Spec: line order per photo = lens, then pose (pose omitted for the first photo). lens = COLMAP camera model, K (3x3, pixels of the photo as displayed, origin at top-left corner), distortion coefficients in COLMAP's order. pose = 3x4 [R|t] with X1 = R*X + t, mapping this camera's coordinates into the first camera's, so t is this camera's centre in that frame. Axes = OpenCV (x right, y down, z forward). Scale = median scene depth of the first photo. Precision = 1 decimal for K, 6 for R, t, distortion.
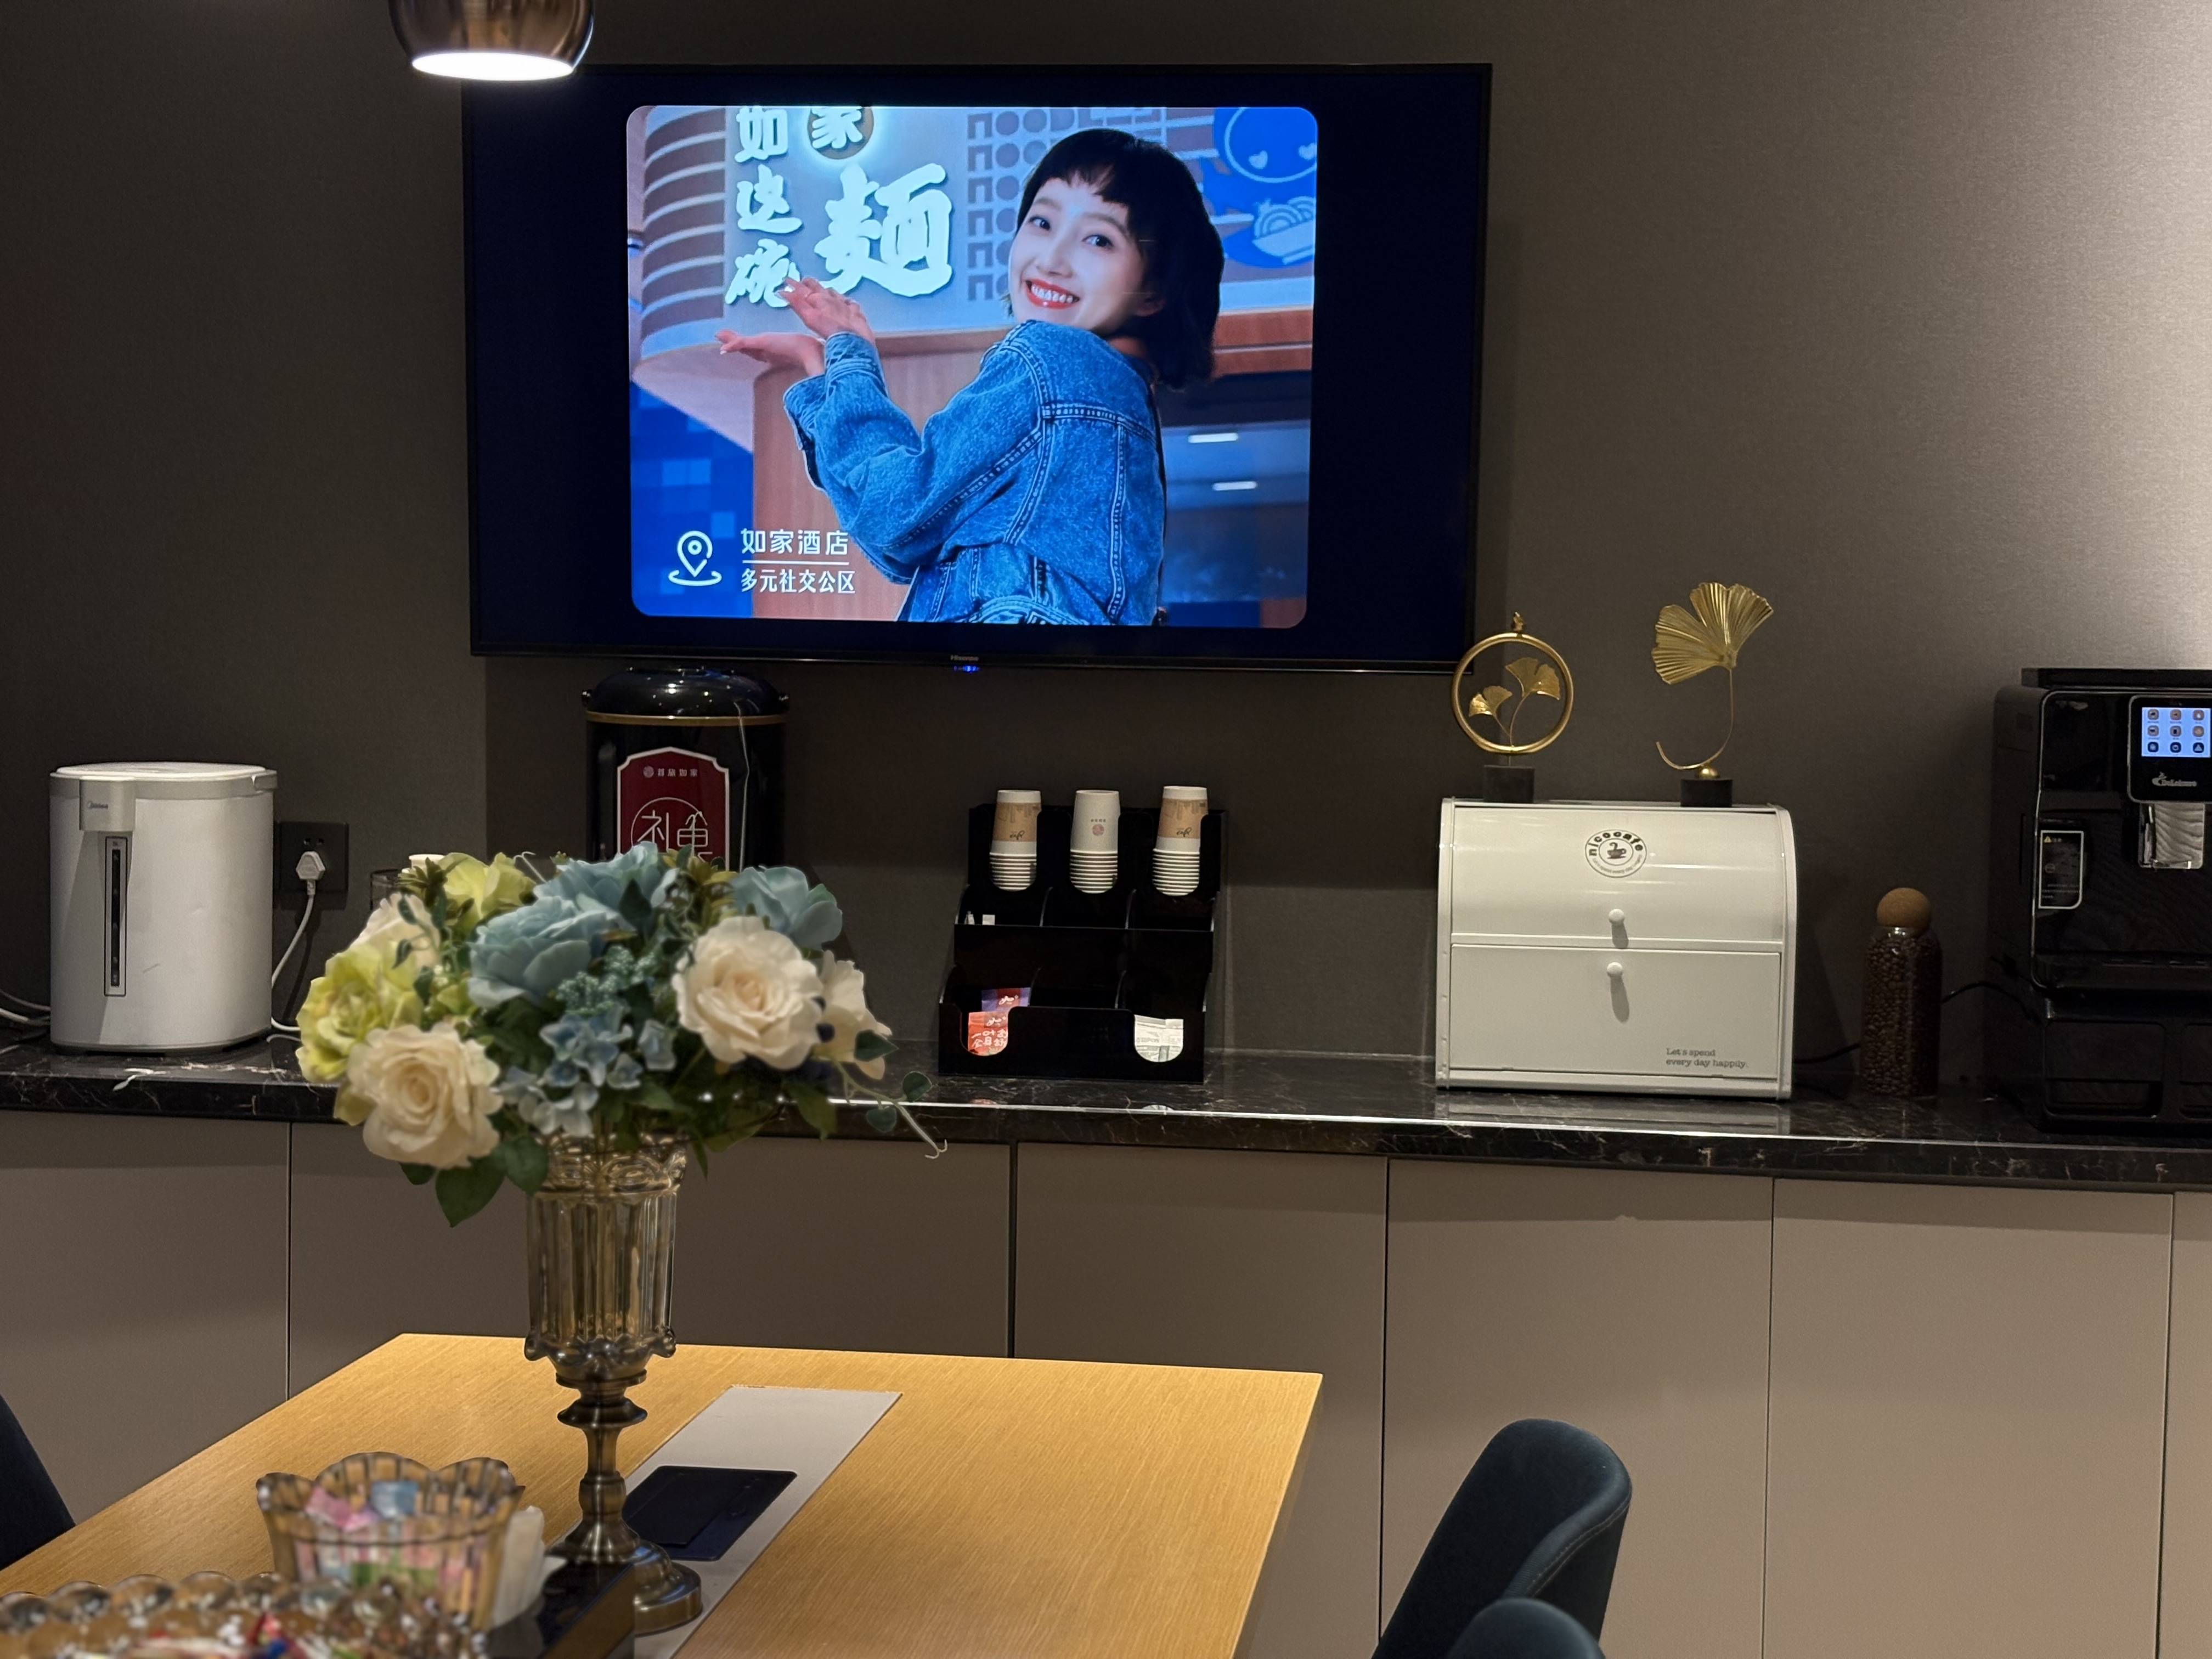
lens RADIAL K [[3376.5, 0, 1106.0], [0, 3376.5, 829.5], [0, 0, 1]] dist [0.111609, -0.132818]
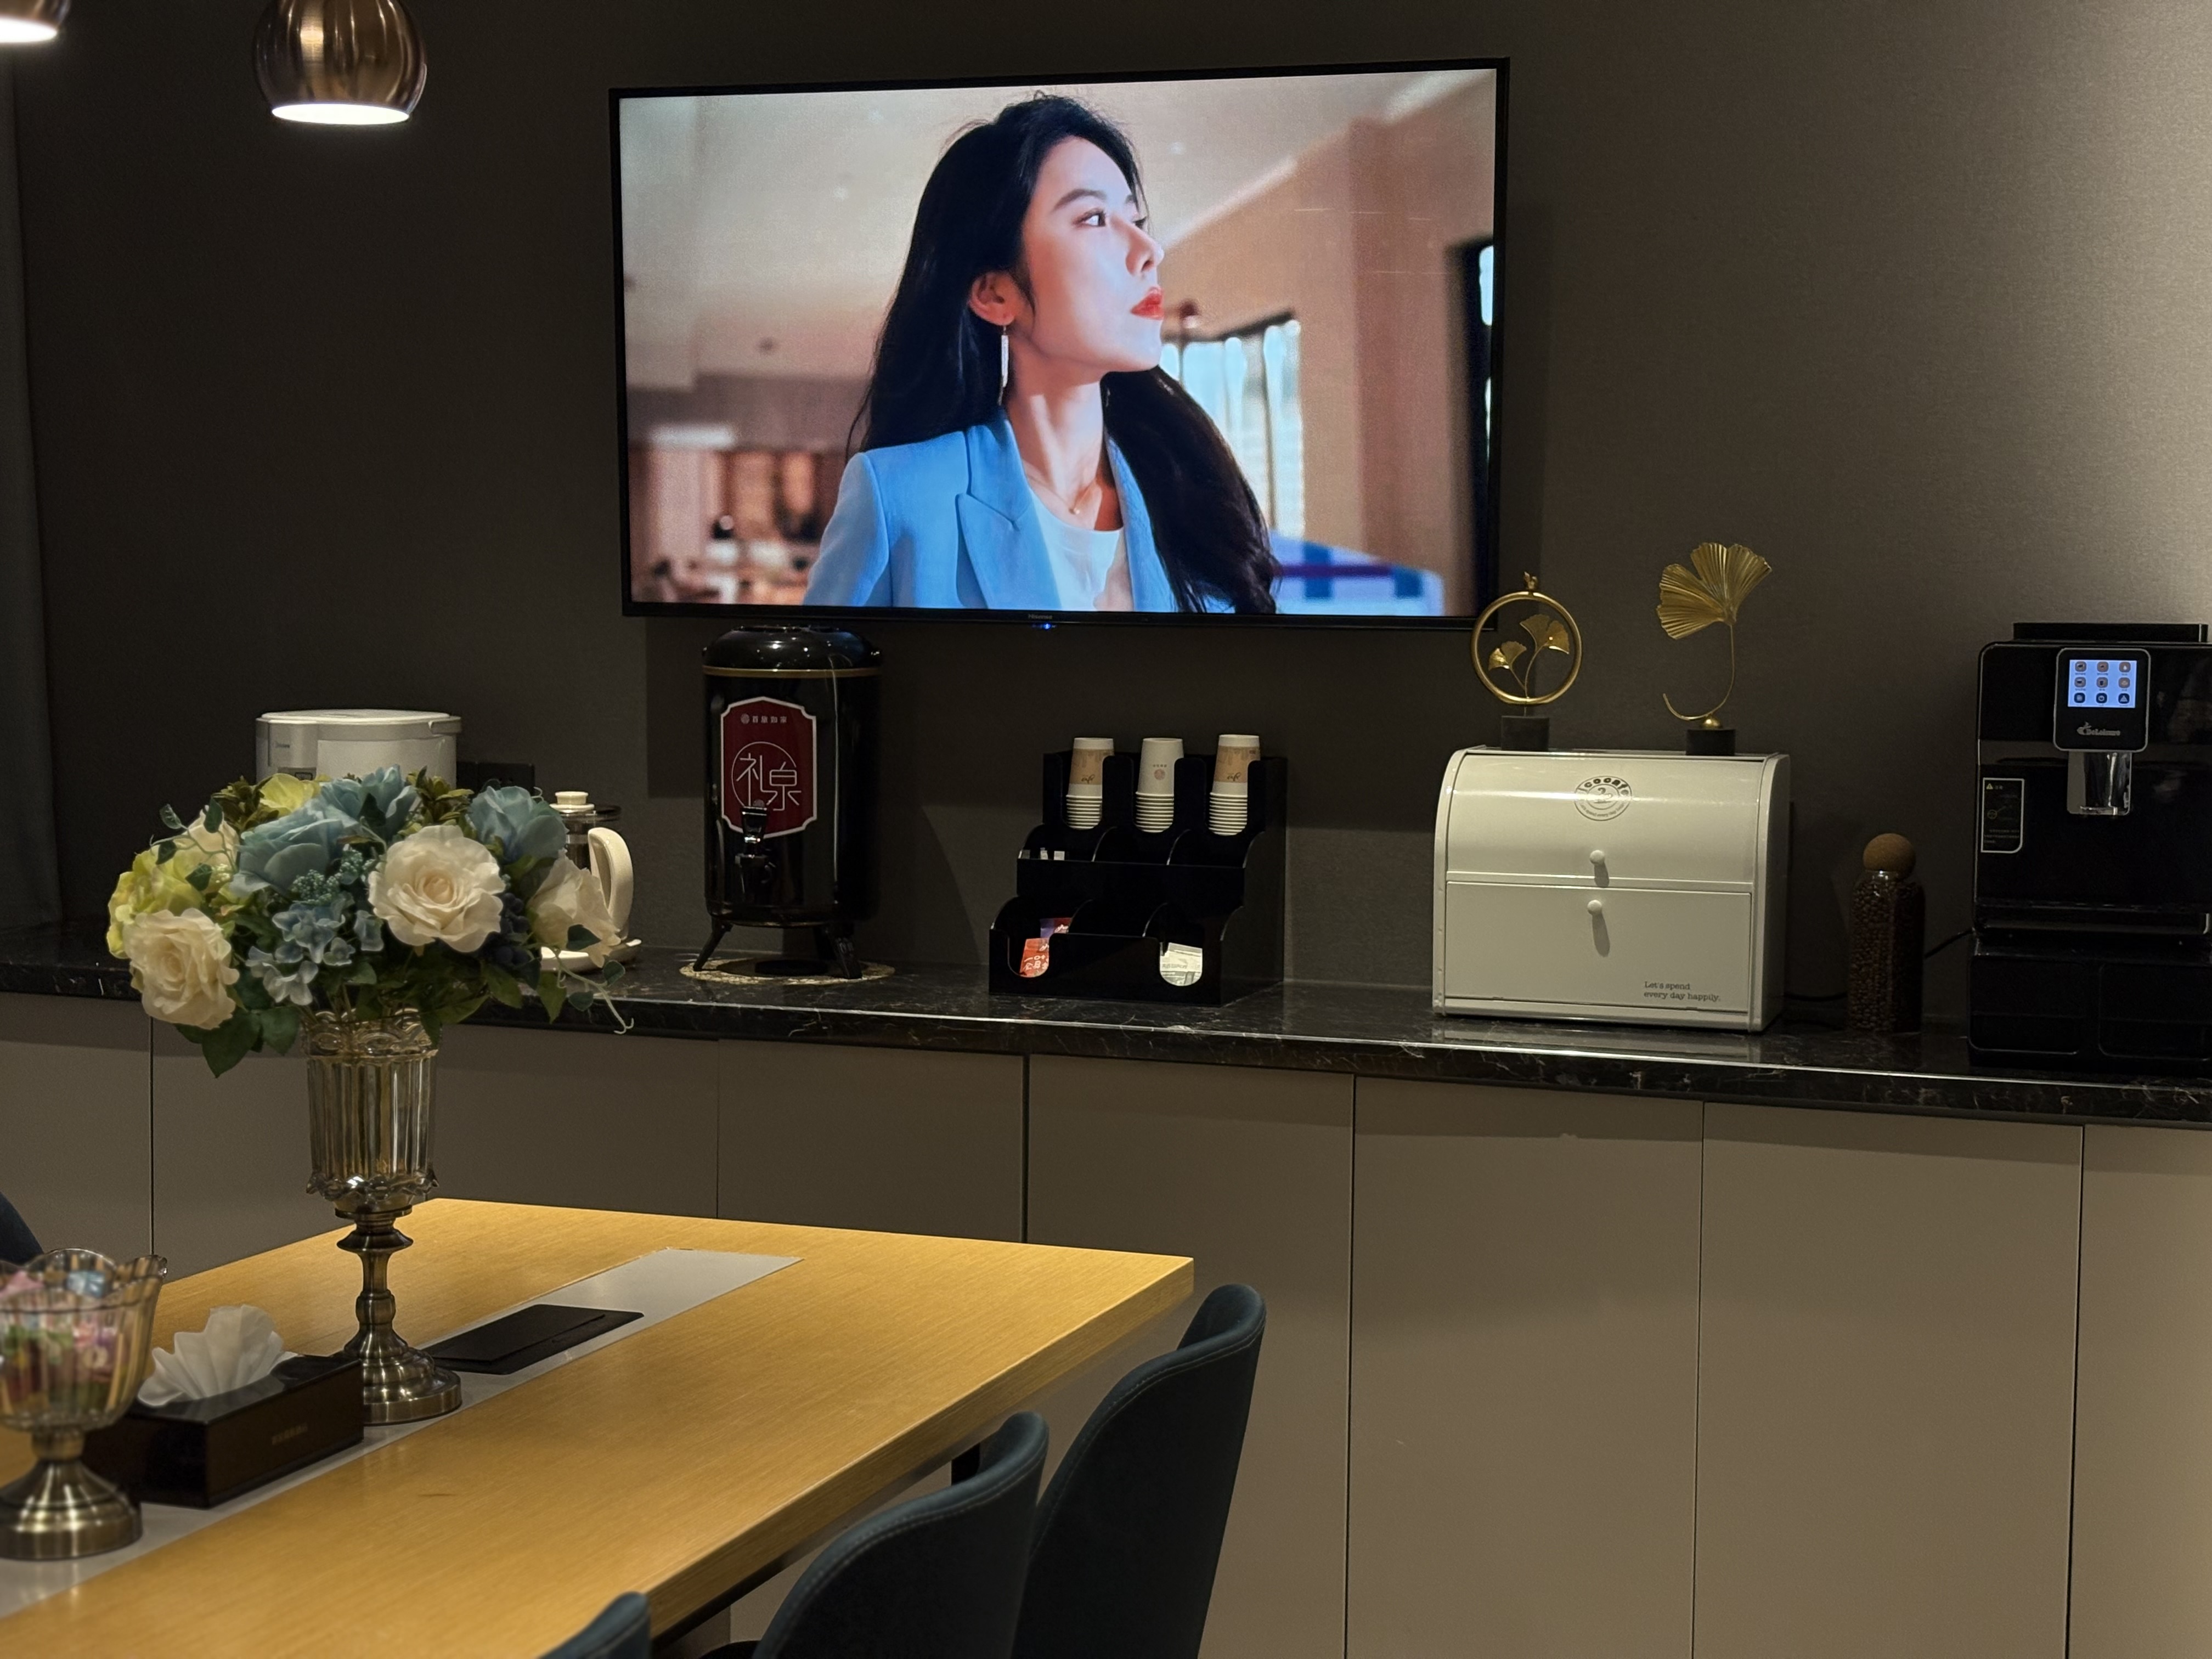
lens RADIAL K [[3375.5, 0, 1106.0], [0, 3375.5, 829.5], [0, 0, 1]] dist [0.063235, 0.036581]
pose [[0.977957, 0.010137, -0.208562, 0.222554], [-0.008337, 0.999920, 0.009511, 0.008264], [0.208641, -0.007562, 0.977963, -0.073009]]
